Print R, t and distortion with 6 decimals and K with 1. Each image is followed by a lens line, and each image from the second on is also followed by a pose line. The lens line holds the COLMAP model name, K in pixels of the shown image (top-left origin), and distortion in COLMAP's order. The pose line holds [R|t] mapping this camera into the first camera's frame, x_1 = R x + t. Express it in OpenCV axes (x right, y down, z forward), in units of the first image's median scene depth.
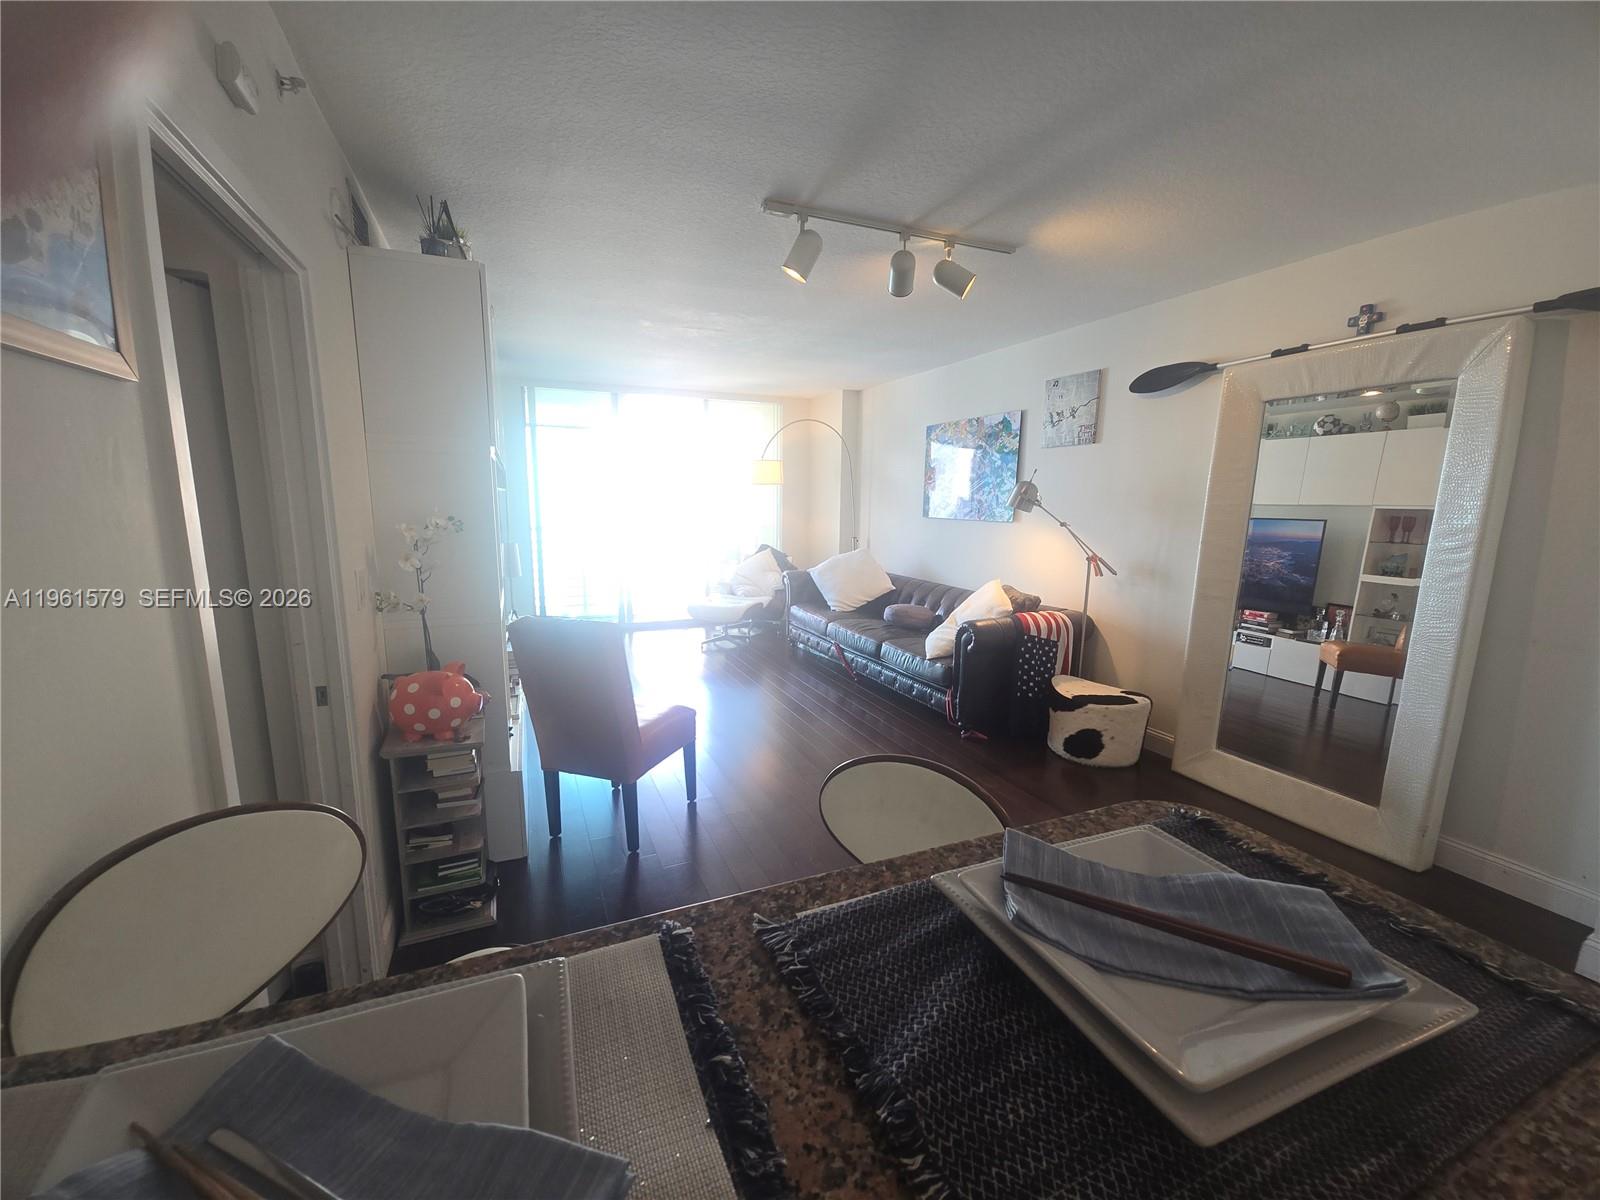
lens RADIAL K [[649.9, 0, 797.5], [0, 649.9, 604.8], [0, 0, 1]] dist [0.005902, -0.006569]
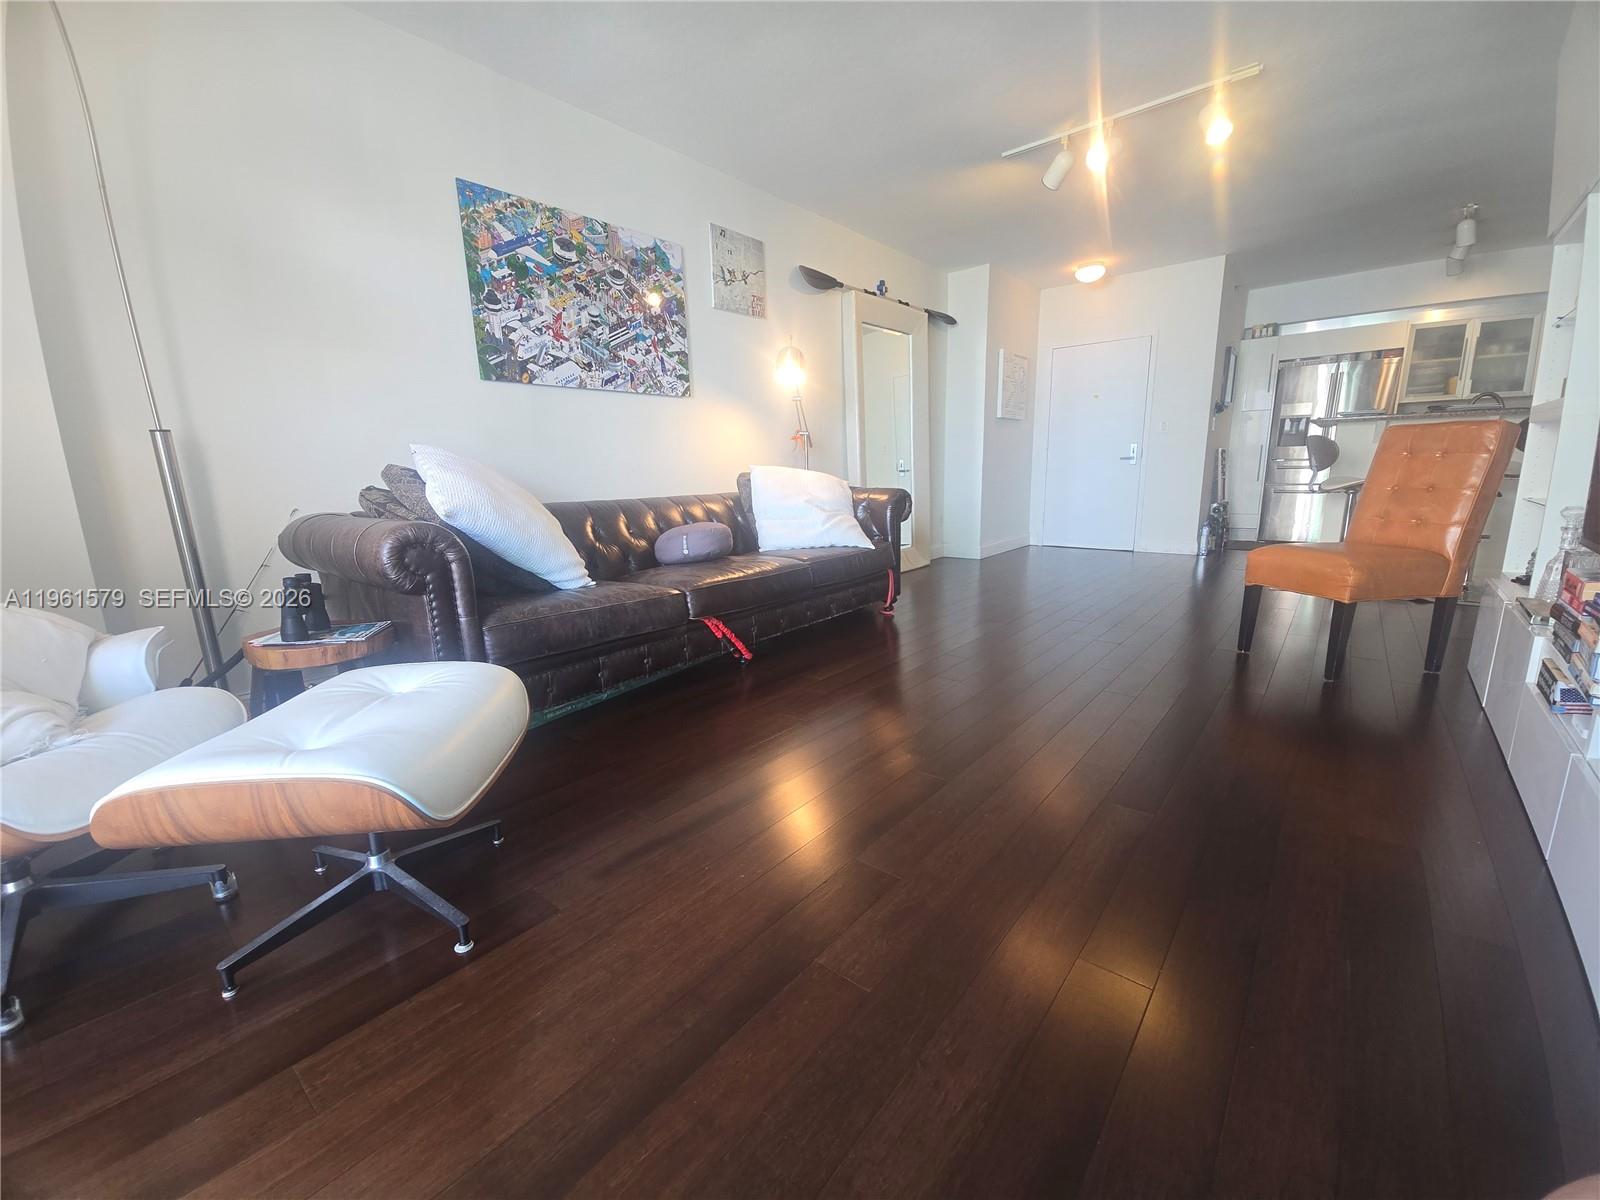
lens RADIAL K [[649.9, 0, 795.8], [0, 649.9, 614.0], [0, 0, 1]] dist [0.005902, -0.006569]
pose [[-0.446412, -0.178262, 0.876892, -0.449174], [0.180361, 0.941919, 0.283300, -0.079069], [-0.876462, 0.284626, -0.388332, 1.249841]]
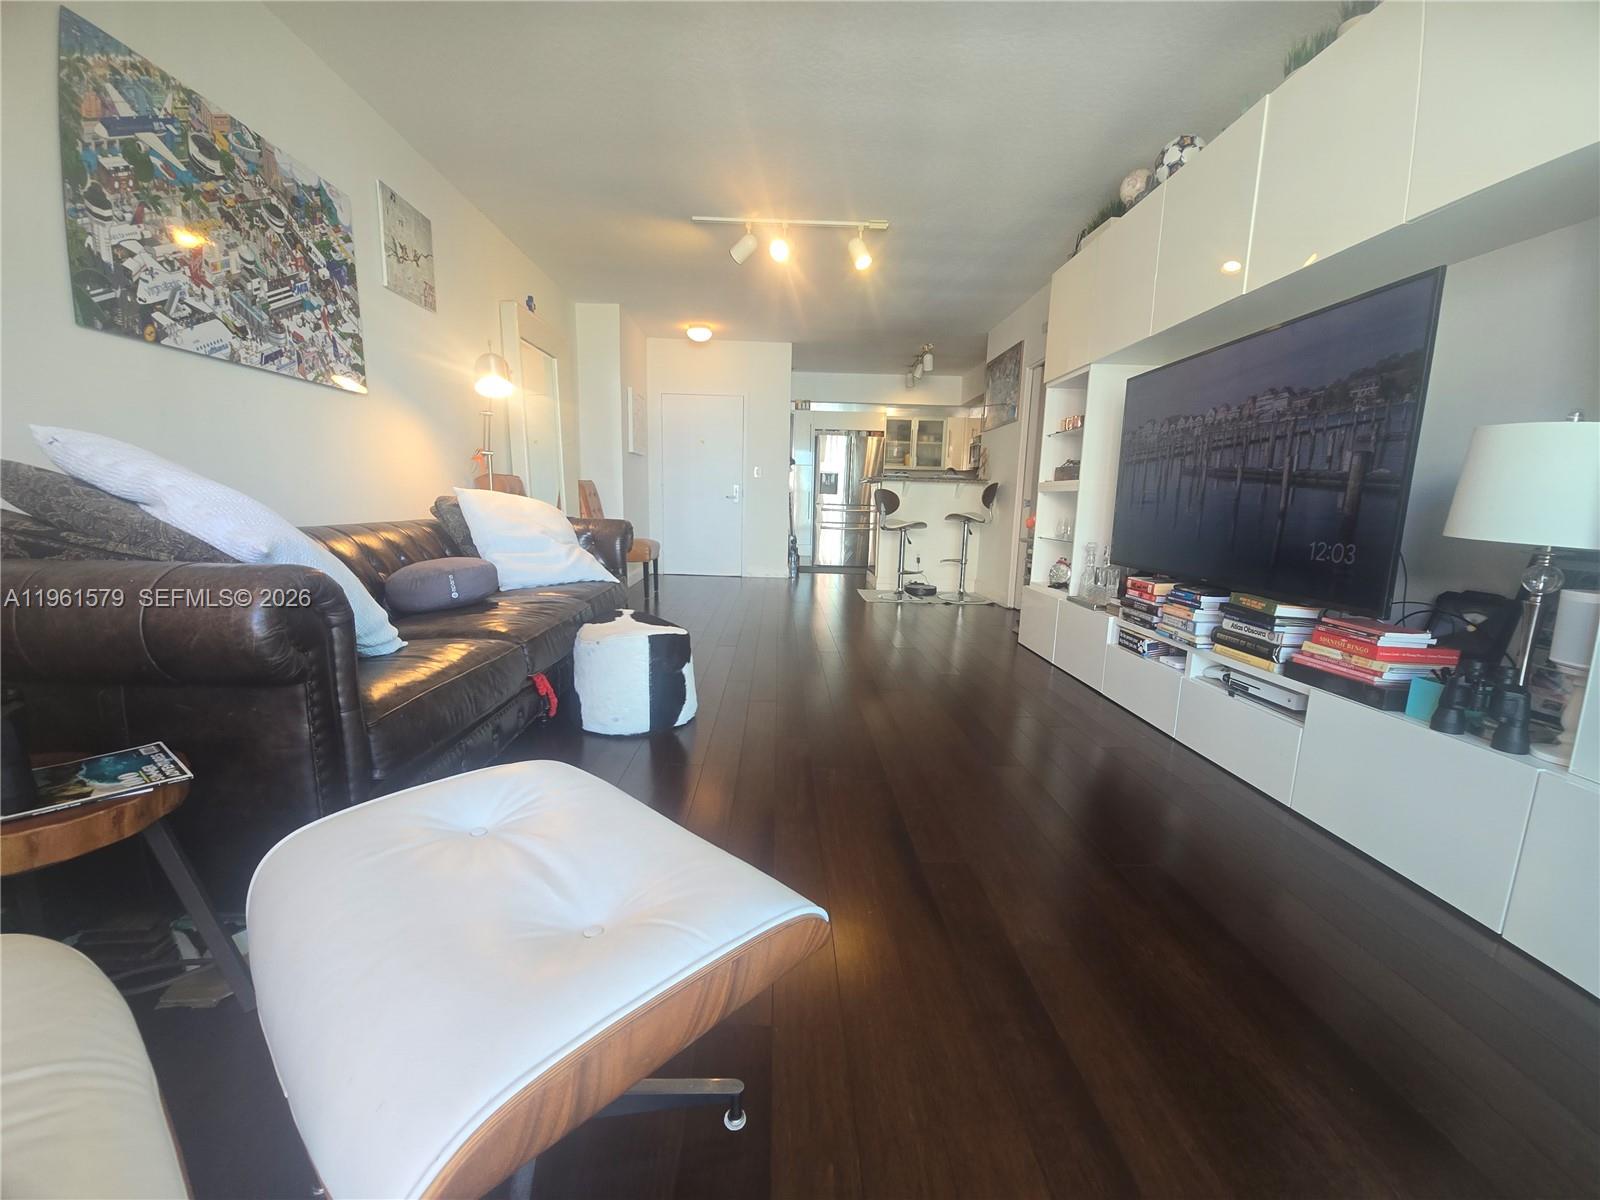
lens RADIAL K [[649.9, 0, 800.2], [0, 649.9, 613.6], [0, 0, 1]] dist [0.005902, -0.006569]
pose [[-0.926985, -0.084585, 0.365438, -0.267334], [0.041558, 0.945086, 0.324170, -0.112766], [-0.372790, 0.315687, -0.872565, 1.416959]]
